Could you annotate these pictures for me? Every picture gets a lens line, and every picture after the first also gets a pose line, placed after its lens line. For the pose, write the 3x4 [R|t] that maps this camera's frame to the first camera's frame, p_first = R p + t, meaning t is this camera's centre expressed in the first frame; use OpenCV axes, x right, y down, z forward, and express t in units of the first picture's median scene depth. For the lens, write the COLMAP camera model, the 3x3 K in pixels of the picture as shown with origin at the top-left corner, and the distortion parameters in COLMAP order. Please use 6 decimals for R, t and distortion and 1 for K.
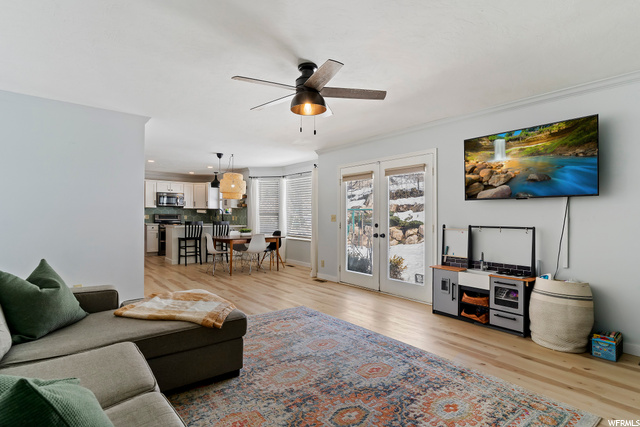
lens RADIAL K [[331.7, 0, 320.8], [0, 331.7, 218.6], [0, 0, 1]] dist [-0.010579, 0.000847]
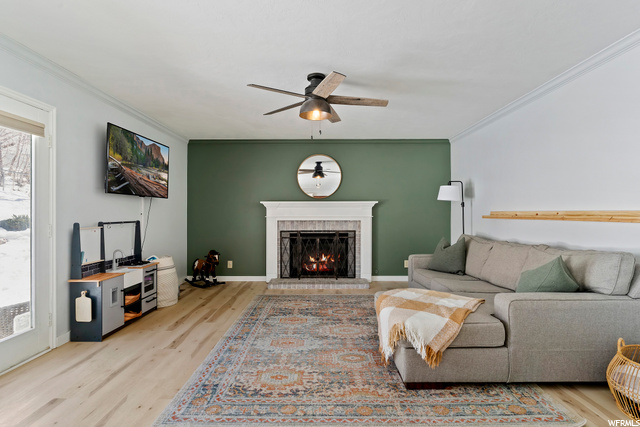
lens RADIAL K [[331.7, 0, 318.8], [0, 331.7, 212.5], [0, 0, 1]] dist [-0.010579, 0.000847]
pose [[-0.781569, -0.007808, 0.623770, -0.631009], [-0.004254, 0.999965, 0.007186, -0.015152], [-0.623804, 0.002963, -0.781575, 1.593636]]
